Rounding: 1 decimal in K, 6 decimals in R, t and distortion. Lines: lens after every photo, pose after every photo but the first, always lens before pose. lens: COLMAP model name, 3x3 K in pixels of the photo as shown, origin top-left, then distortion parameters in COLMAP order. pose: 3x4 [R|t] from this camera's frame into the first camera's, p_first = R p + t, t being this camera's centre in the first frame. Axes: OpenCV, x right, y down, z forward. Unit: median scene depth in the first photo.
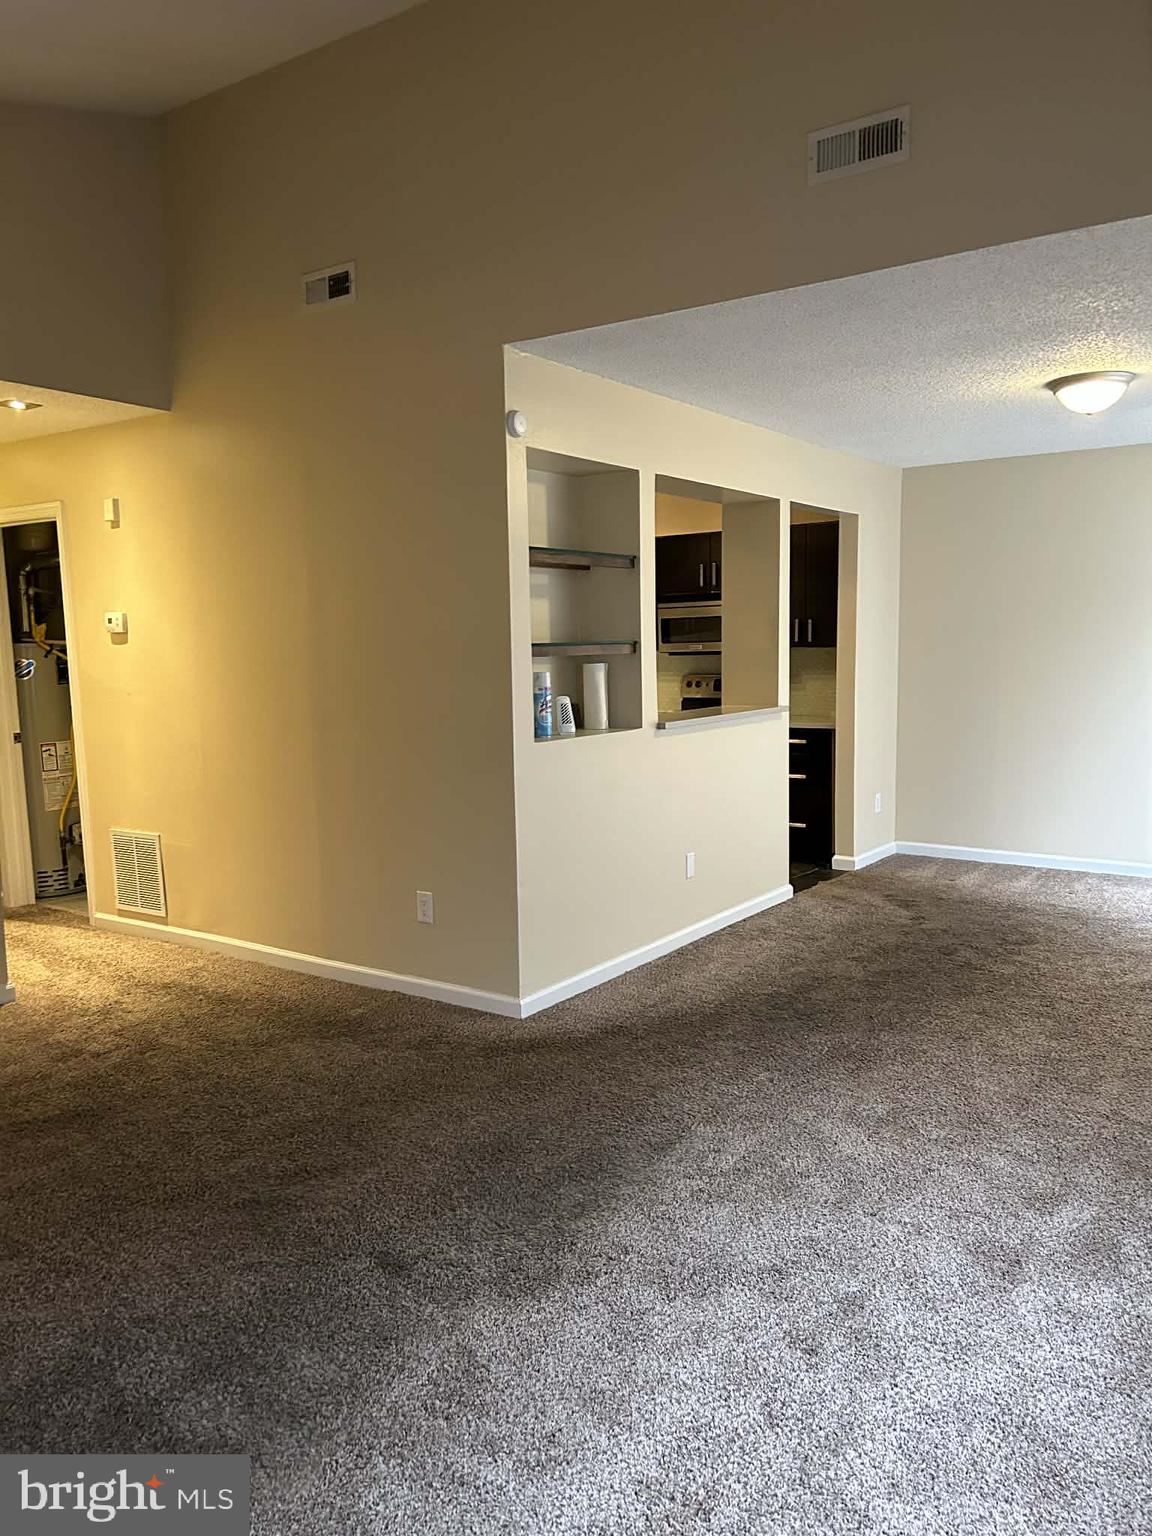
lens RADIAL K [[1125.3, 0, 587.0], [0, 1125.3, 770.6], [0, 0, 1]] dist [-0.001493, -0.005043]
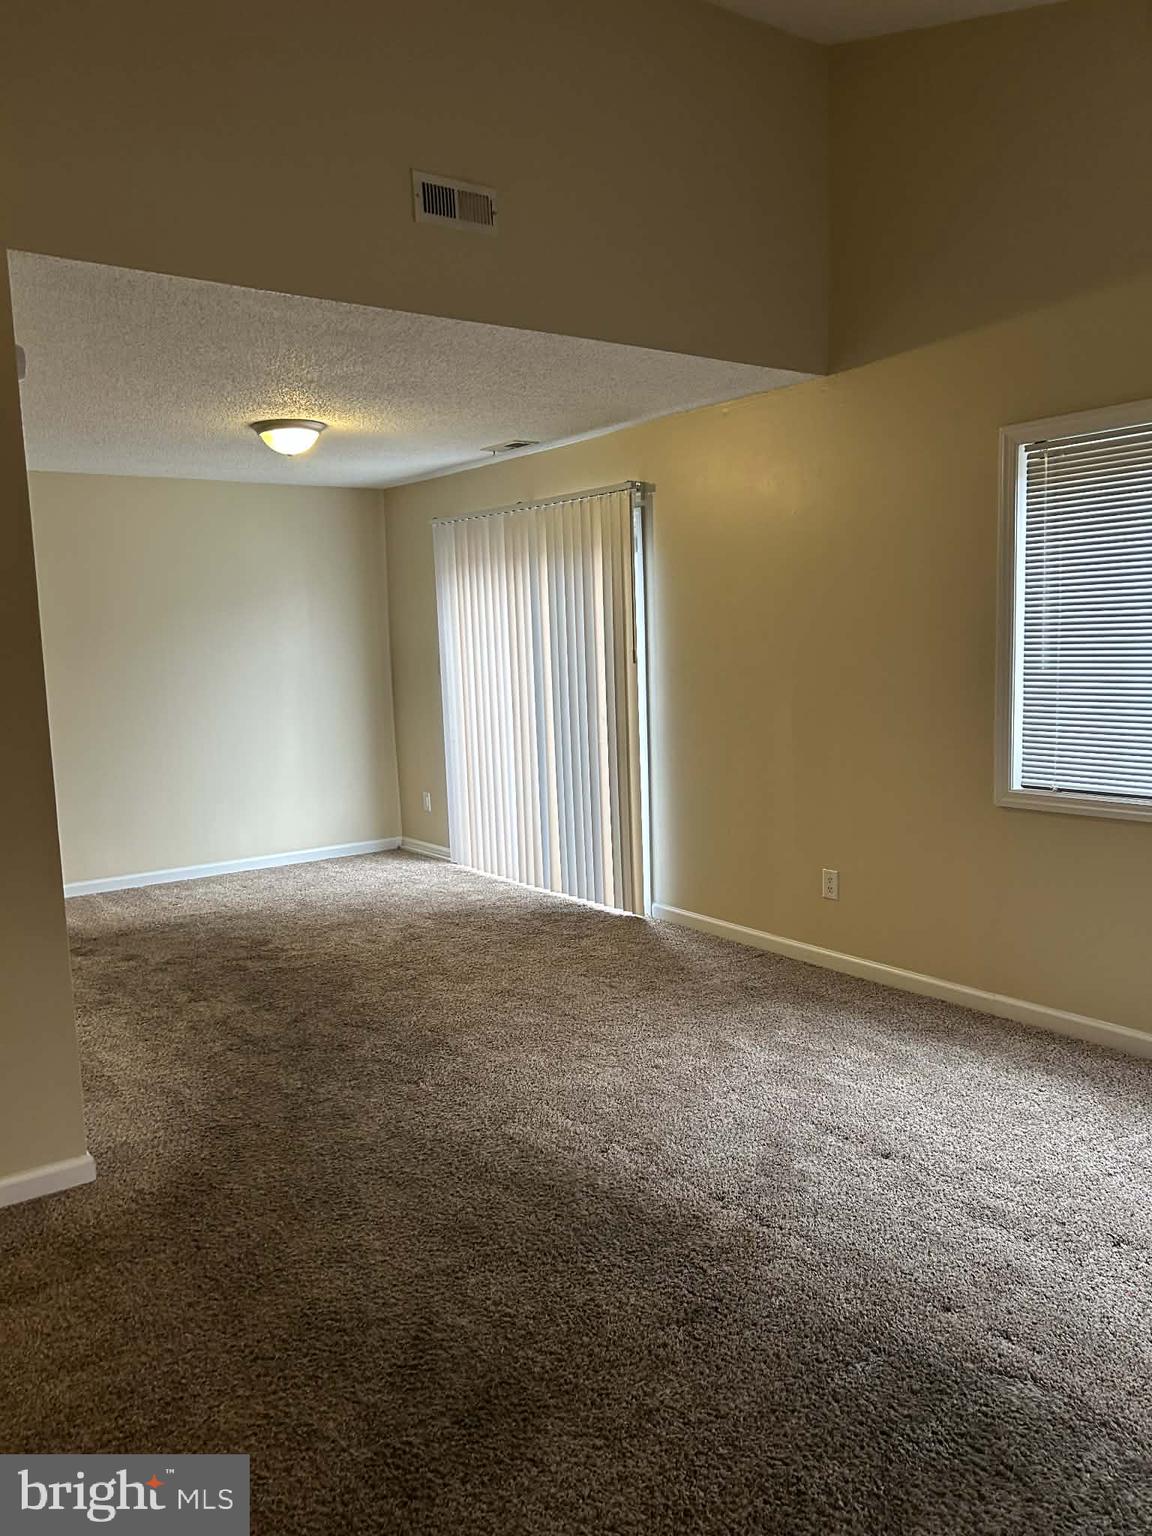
lens RADIAL K [[1125.3, 0, 587.0], [0, 1125.3, 770.6], [0, 0, 1]] dist [-0.001493, -0.005043]
pose [[0.356664, -0.120674, 0.926406, -0.512315], [0.143494, 0.986932, 0.073314, -0.045316], [-0.923147, 0.106786, 0.369319, 0.342981]]
